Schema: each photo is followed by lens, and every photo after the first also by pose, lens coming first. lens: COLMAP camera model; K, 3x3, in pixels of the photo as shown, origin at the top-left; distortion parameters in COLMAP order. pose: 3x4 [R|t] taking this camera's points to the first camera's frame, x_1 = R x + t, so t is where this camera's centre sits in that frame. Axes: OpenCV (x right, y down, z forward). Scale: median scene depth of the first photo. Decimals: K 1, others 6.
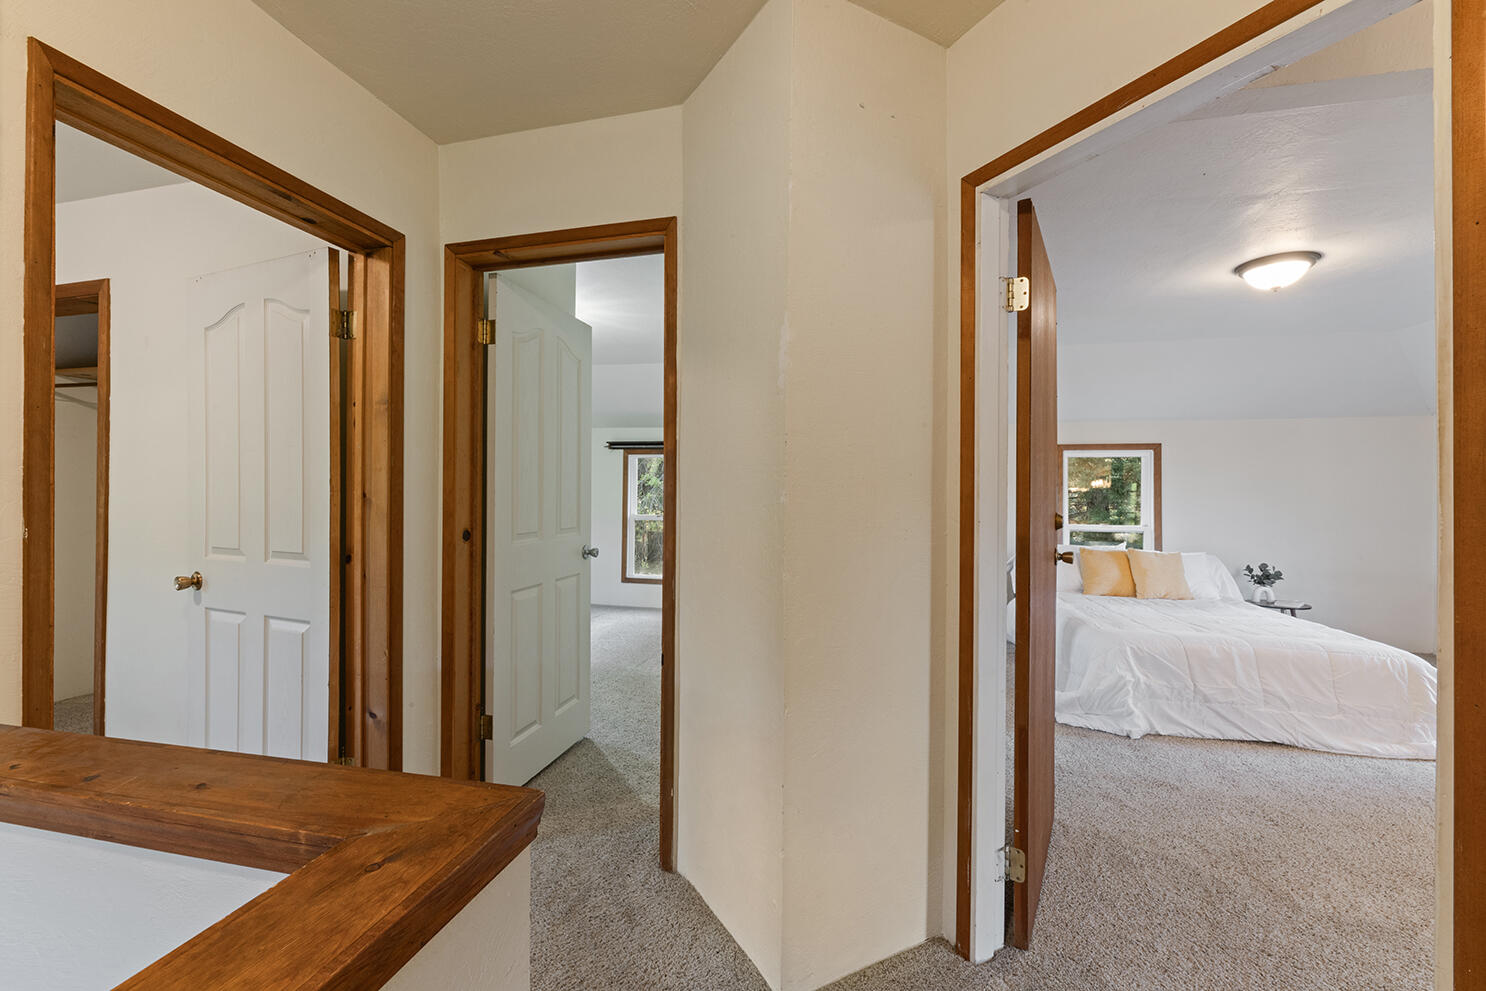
lens RADIAL K [[592.3, 0, 743.4], [0, 592.3, 486.5], [0, 0, 1]] dist [0.001914, -0.000253]
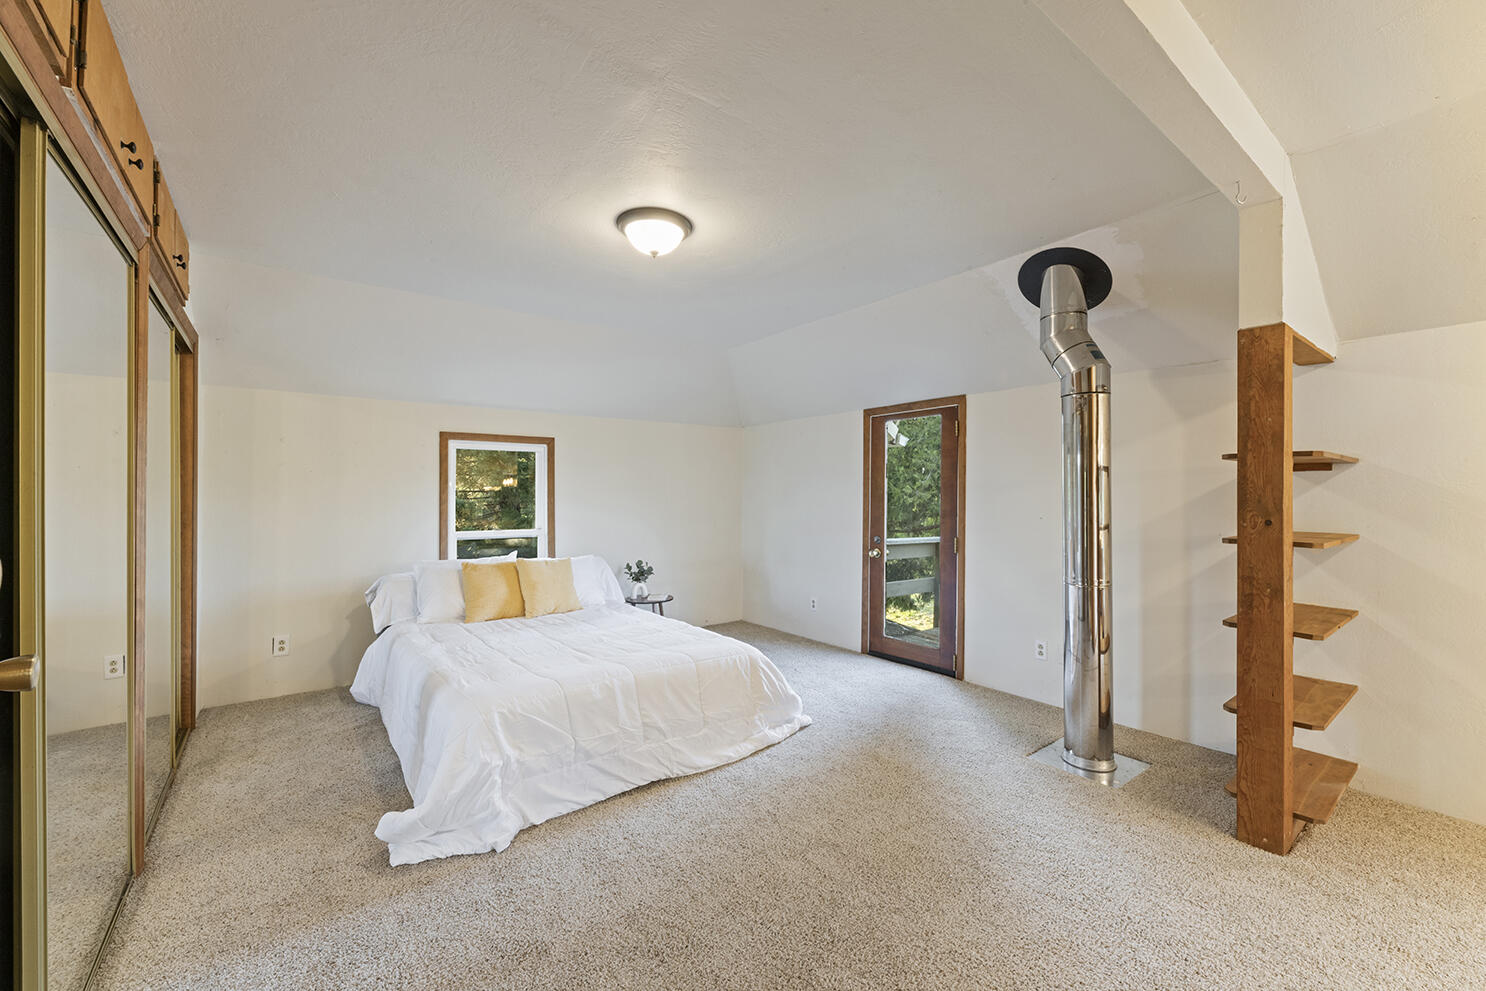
lens RADIAL K [[592.3, 0, 739.4], [0, 592.3, 491.9], [0, 0, 1]] dist [0.001914, -0.000253]
pose [[0.626182, -0.004856, 0.779662, 0.243494], [-0.003128, 0.999957, 0.008741, 0.002623], [-0.779671, -0.007912, 0.626140, 0.292321]]
